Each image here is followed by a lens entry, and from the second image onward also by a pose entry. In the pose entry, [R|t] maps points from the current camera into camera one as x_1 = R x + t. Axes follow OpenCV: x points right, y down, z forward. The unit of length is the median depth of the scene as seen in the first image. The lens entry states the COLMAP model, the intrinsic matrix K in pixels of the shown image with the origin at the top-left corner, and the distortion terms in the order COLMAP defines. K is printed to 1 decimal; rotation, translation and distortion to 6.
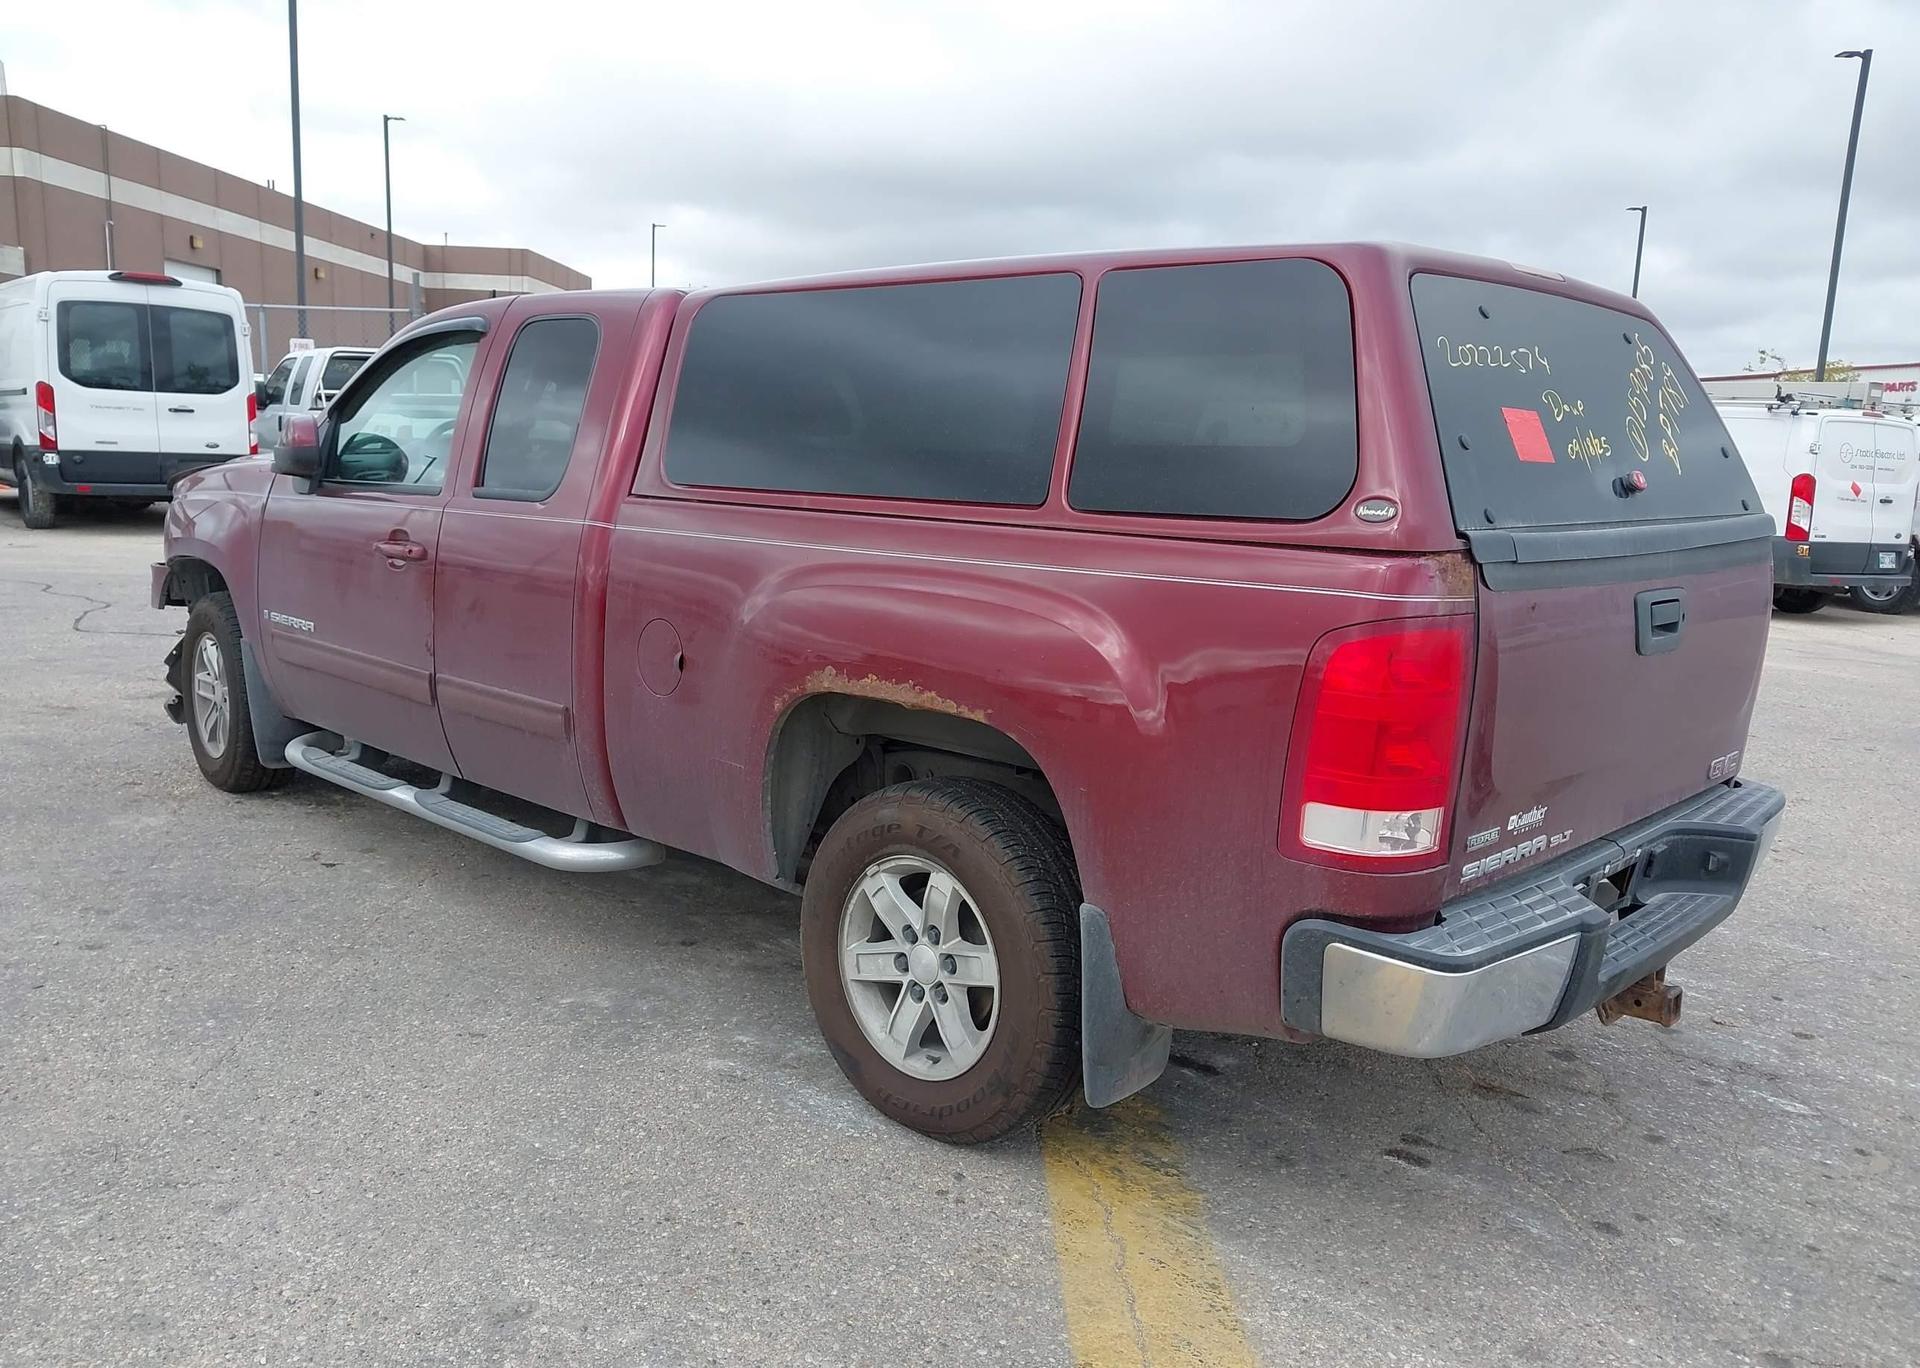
lens RADIAL K [[1507.1, 0, 936.2], [0, 1507.1, 692.4], [0, 0, 1]] dist [0.040668, -0.050905]
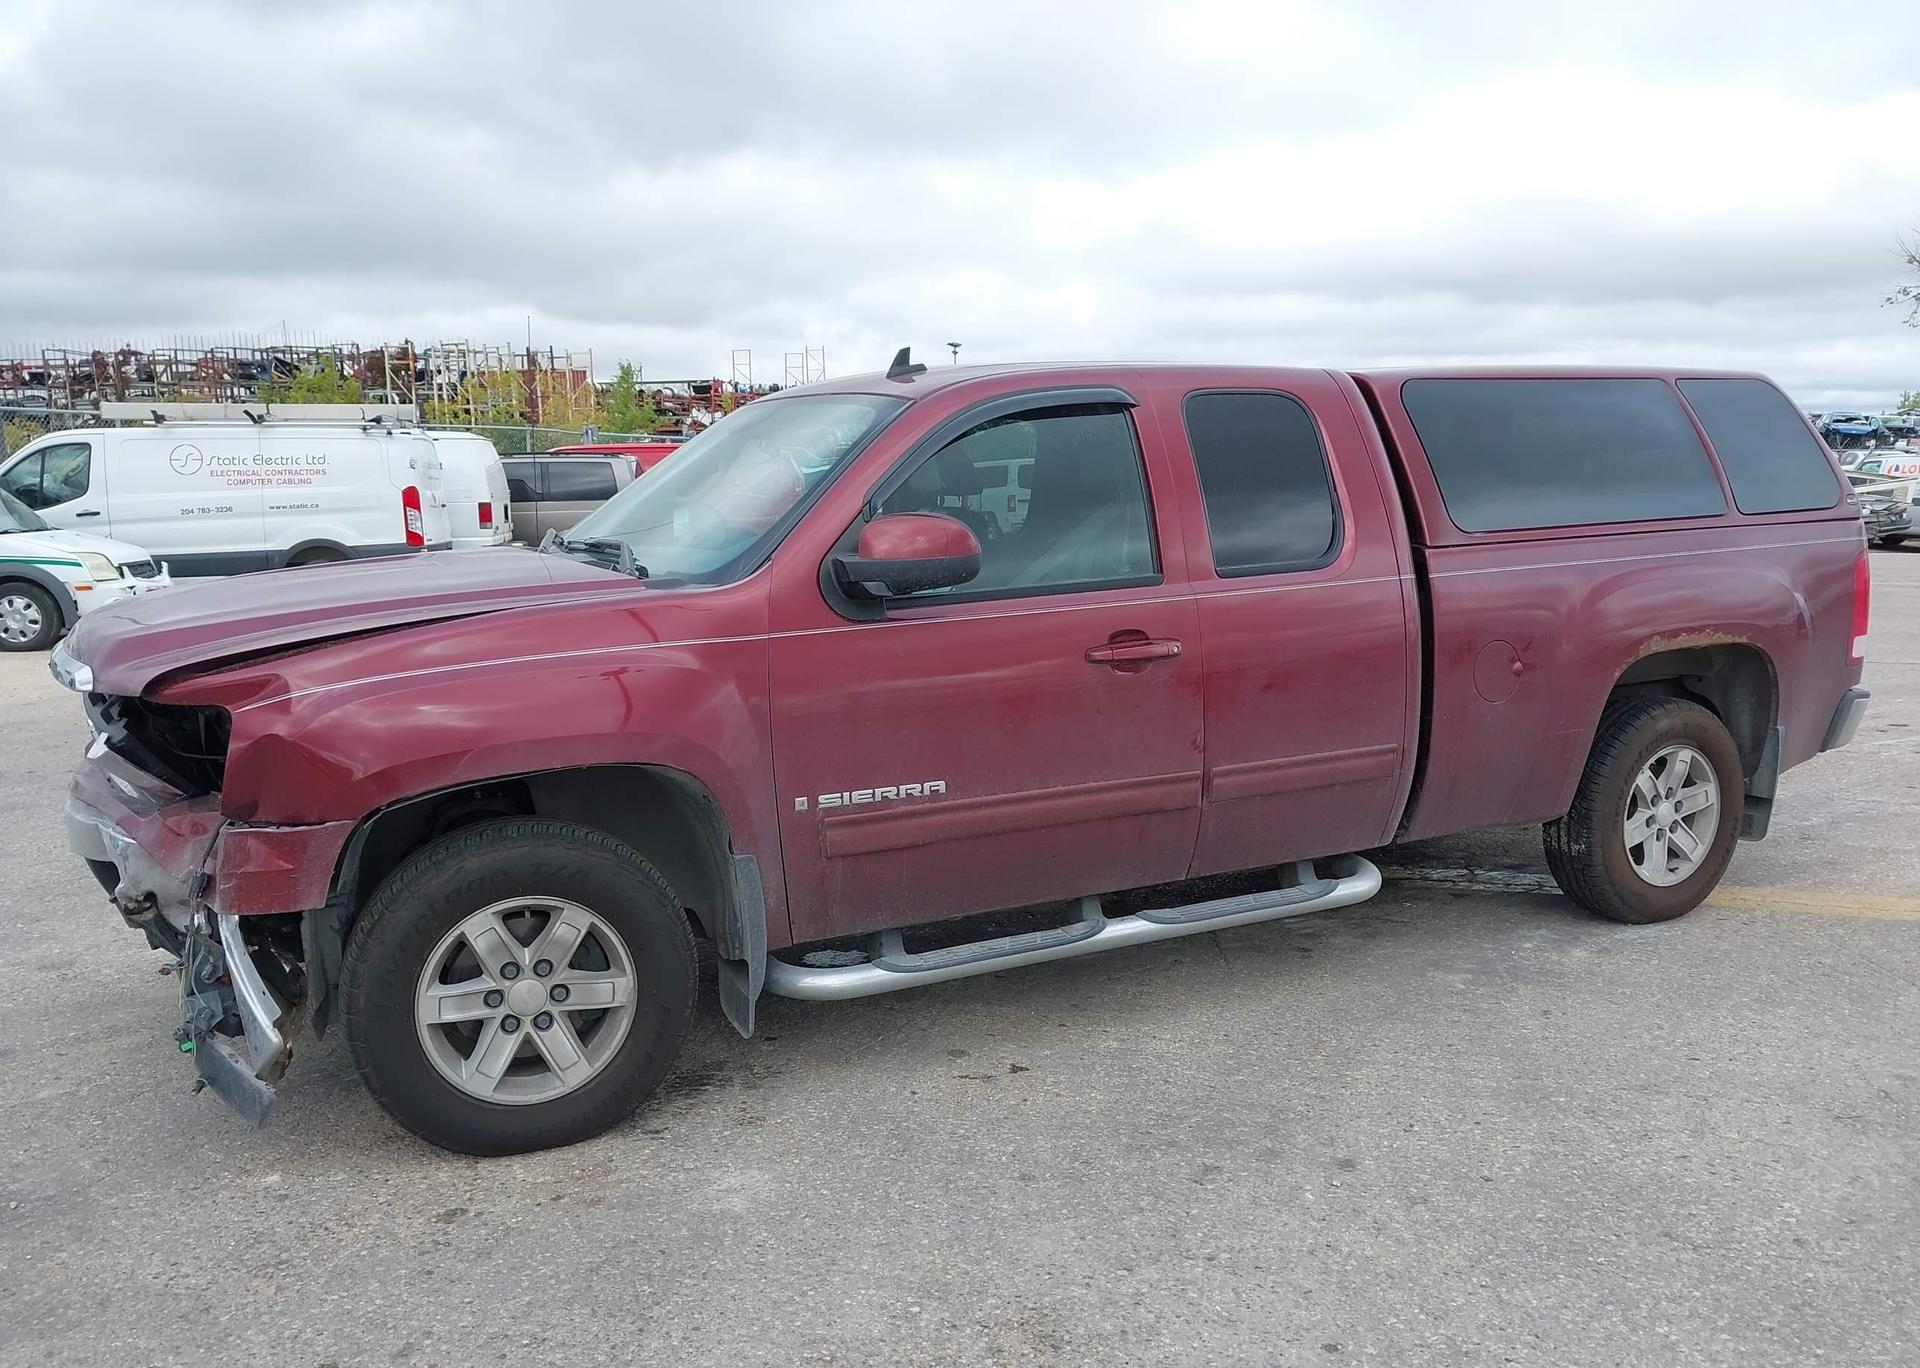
lens RADIAL K [[1507.1, 0, 958.1], [0, 1507.1, 682.6], [0, 0, 1]] dist [0.040668, -0.050905]
pose [[0.320931, -0.178377, 0.930153, -1.448205], [0.185962, 0.974855, 0.122786, -0.243491], [-0.928666, 0.133567, 0.346033, 0.951533]]
